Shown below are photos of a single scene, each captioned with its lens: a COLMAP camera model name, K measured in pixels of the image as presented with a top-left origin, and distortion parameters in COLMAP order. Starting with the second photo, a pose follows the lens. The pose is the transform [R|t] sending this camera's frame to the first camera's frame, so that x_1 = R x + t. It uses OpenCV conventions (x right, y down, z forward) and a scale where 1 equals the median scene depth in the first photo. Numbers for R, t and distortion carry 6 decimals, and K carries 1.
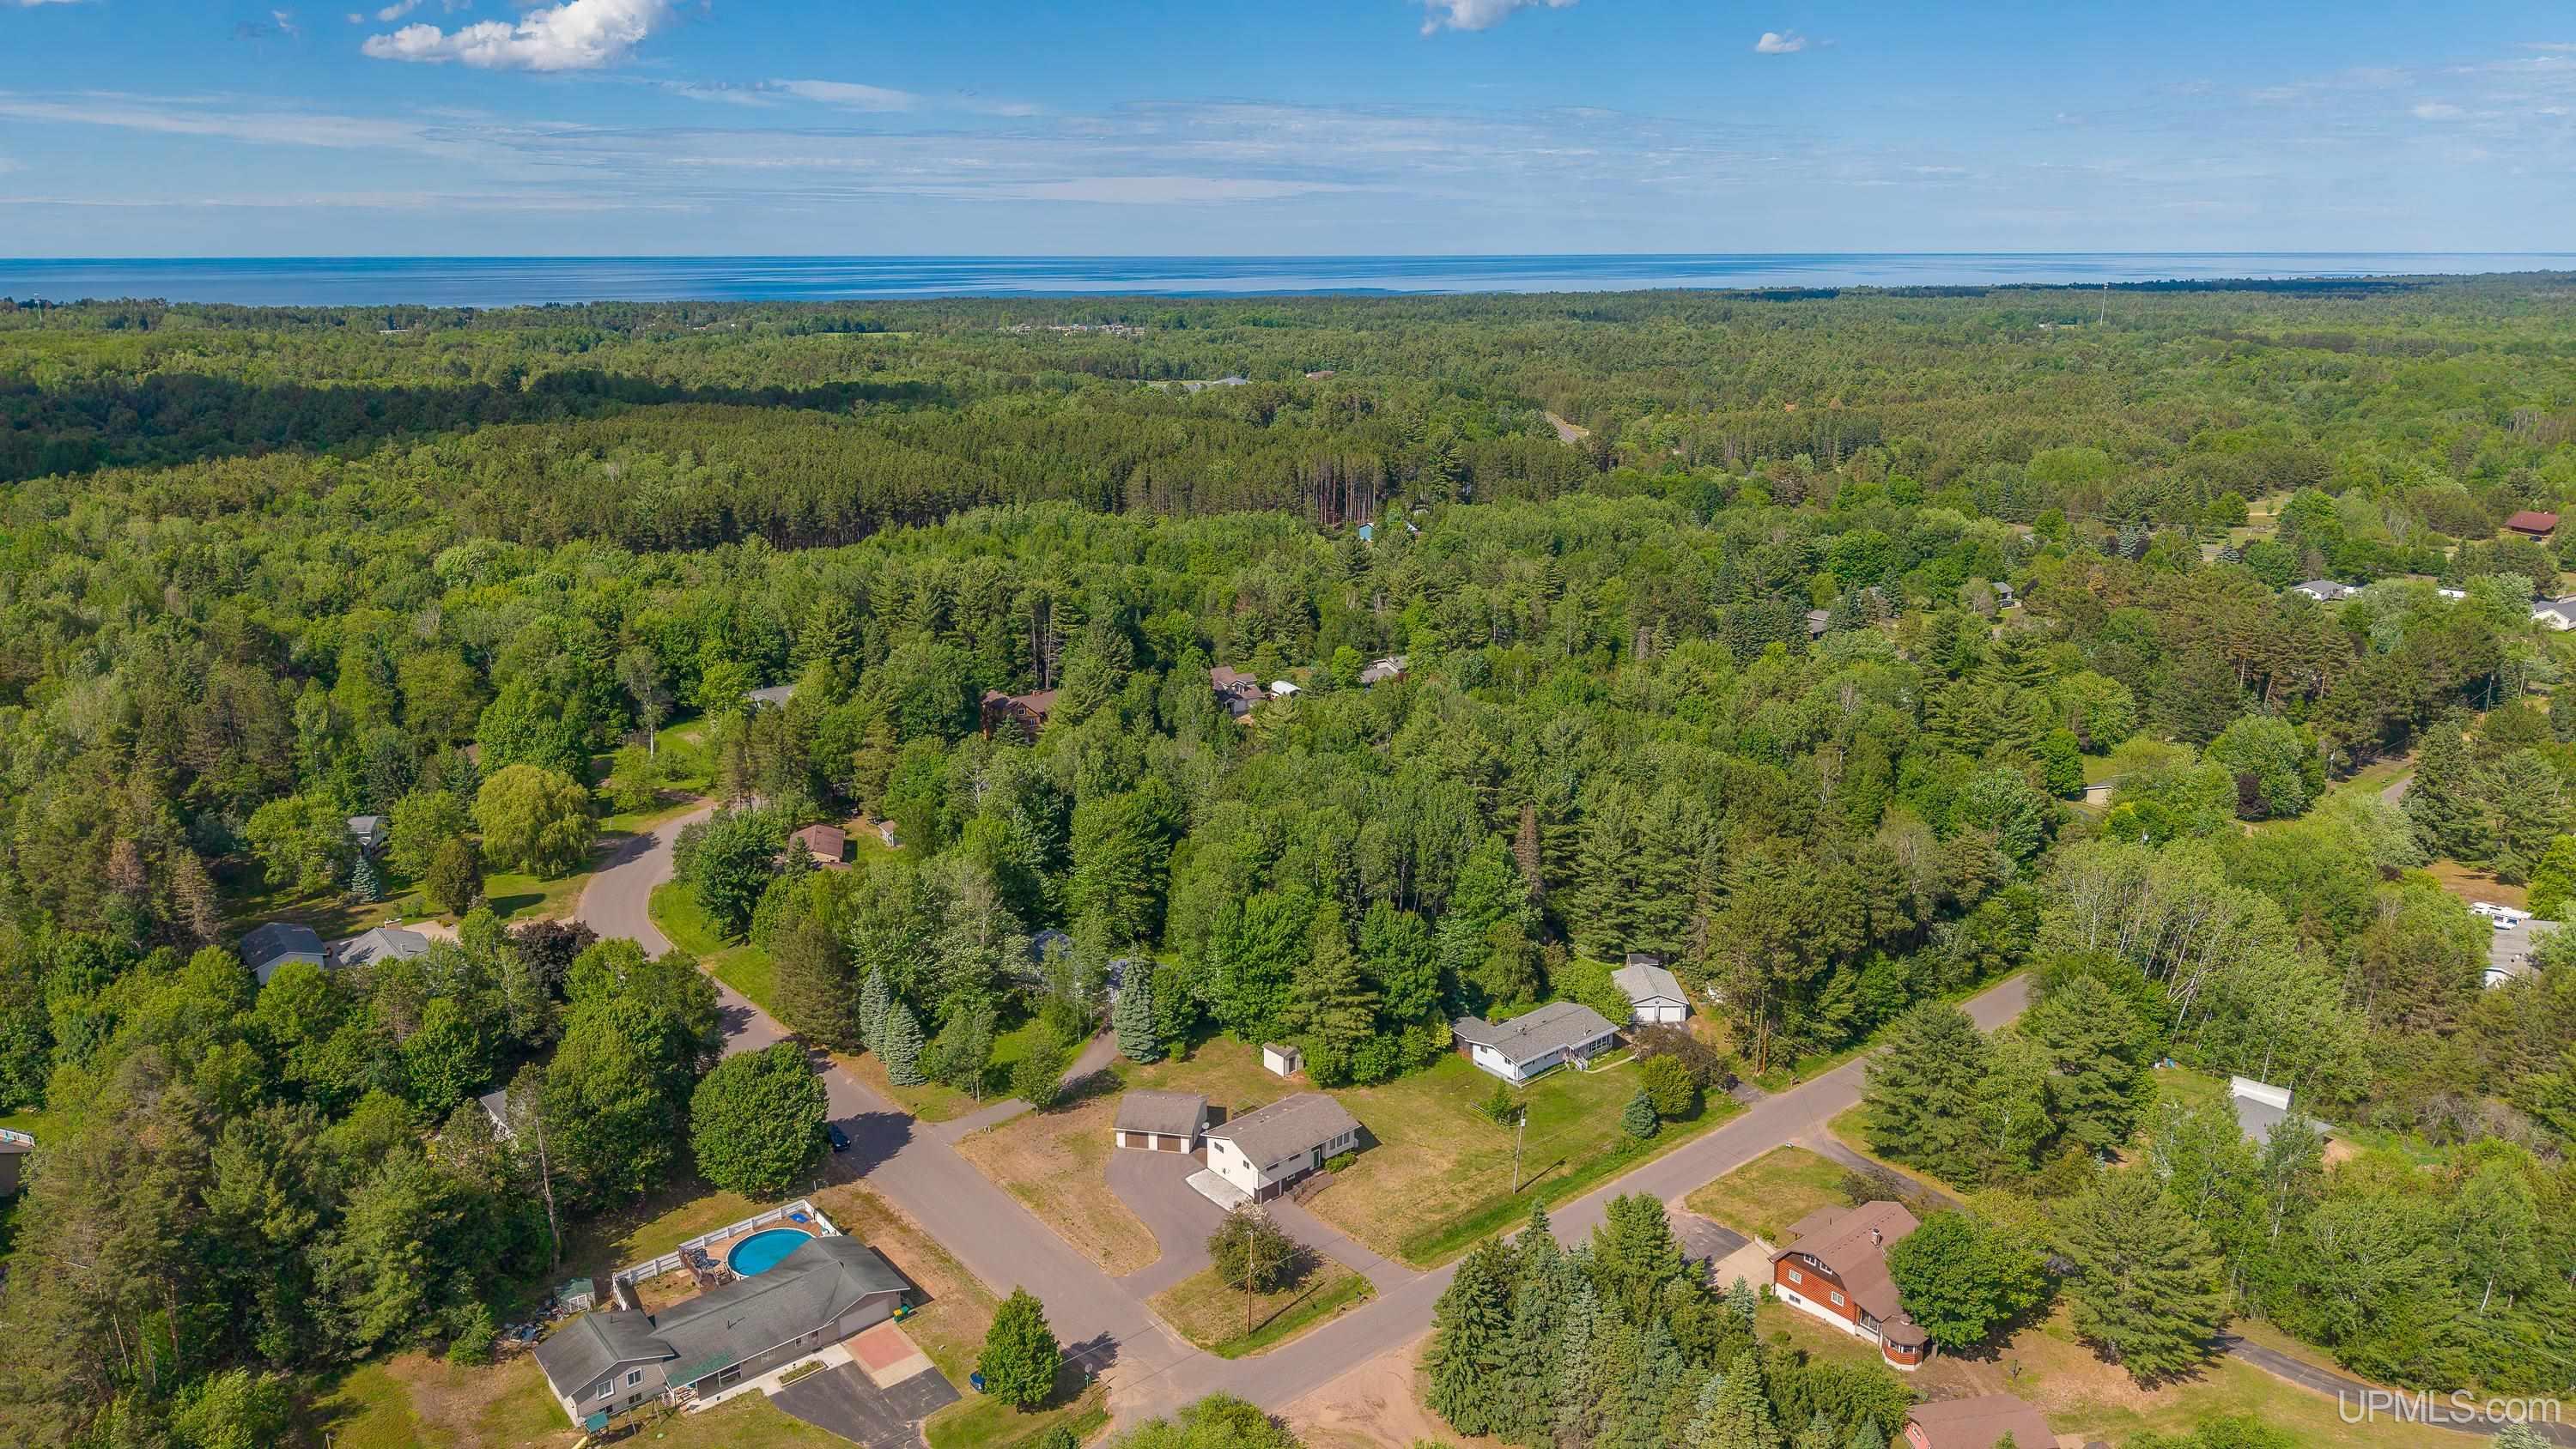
lens RADIAL K [[1753.1, 0, 1300.1], [0, 1753.1, 724.0], [0, 0, 1]] dist [0.014882, -0.006982]
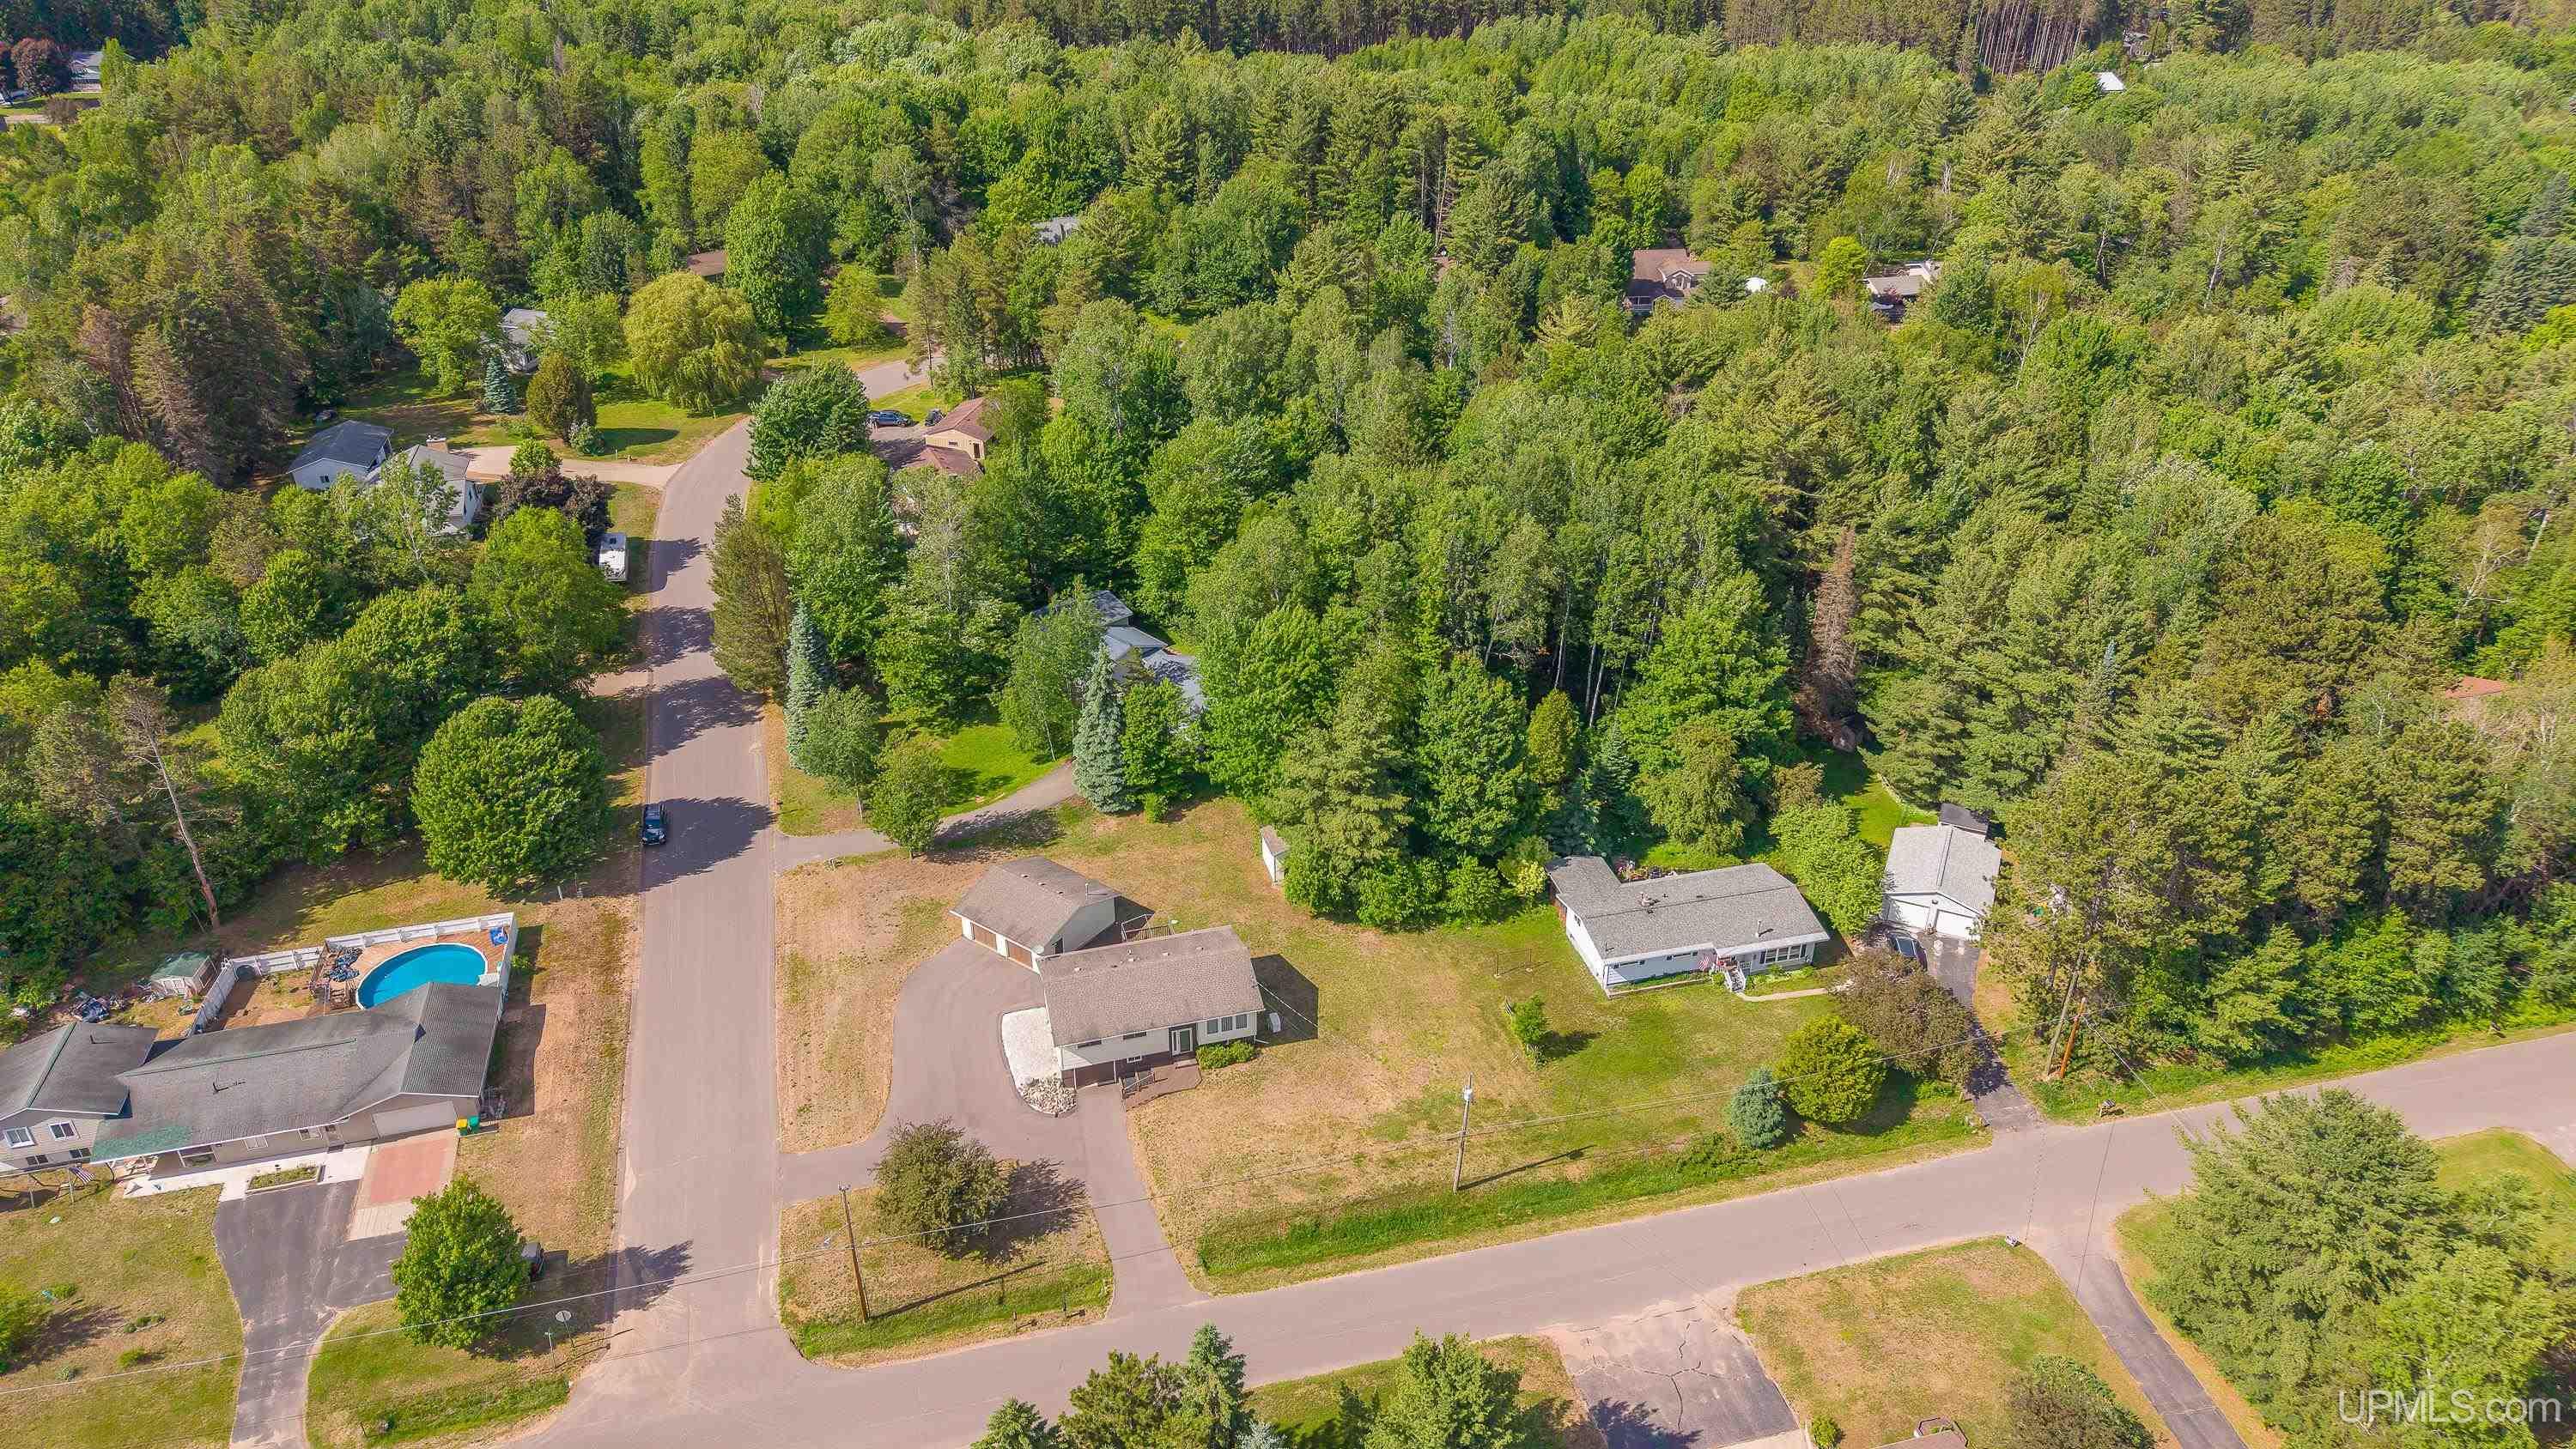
lens RADIAL K [[1753.1, 0, 1300.1], [0, 1753.1, 724.0], [0, 0, 1]] dist [0.014882, -0.006982]
pose [[0.902231, 0.211167, -0.376015, 0.199267], [-0.114524, 0.957928, 0.263170, -0.026975], [0.415768, -0.194378, 0.888456, 0.358380]]
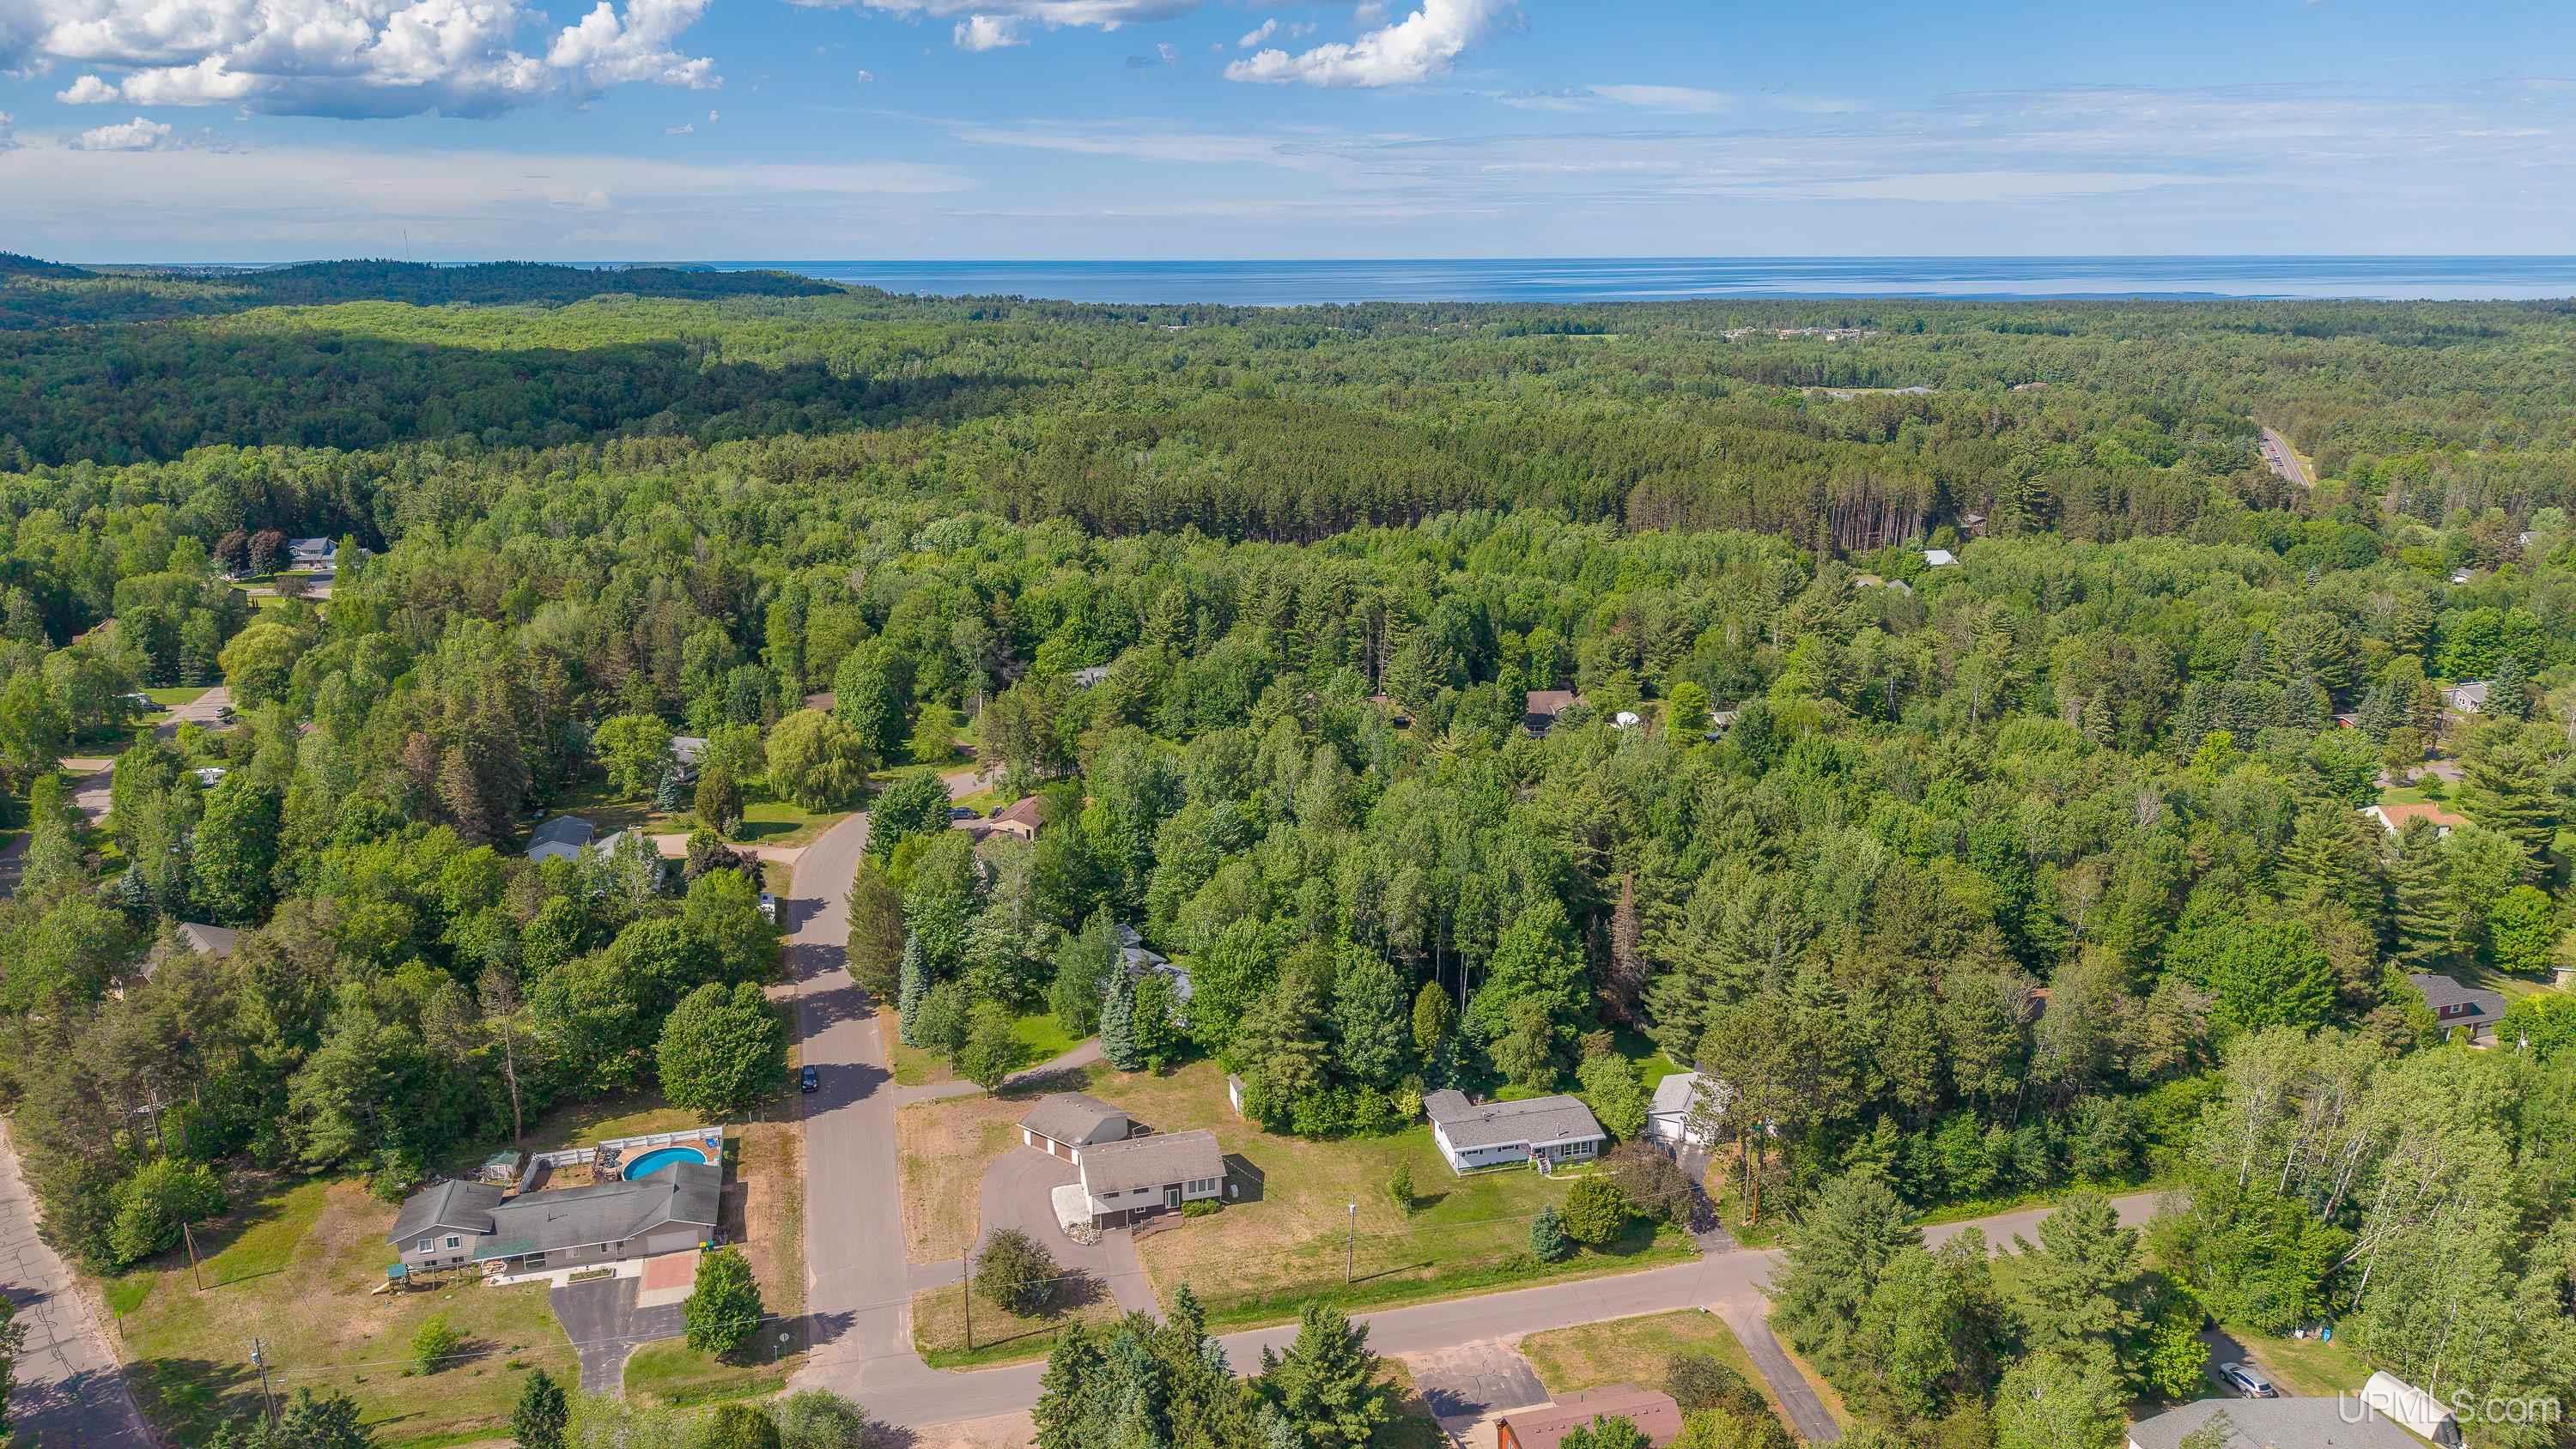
lens RADIAL K [[1753.1, 0, 1300.1], [0, 1753.1, 724.0], [0, 0, 1]] dist [0.014882, -0.006982]
pose [[0.902206, 0.112745, -0.416308, 0.337687], [-0.112954, 0.993305, 0.024218, -0.032696], [0.416251, 0.025174, 0.908901, 0.108088]]
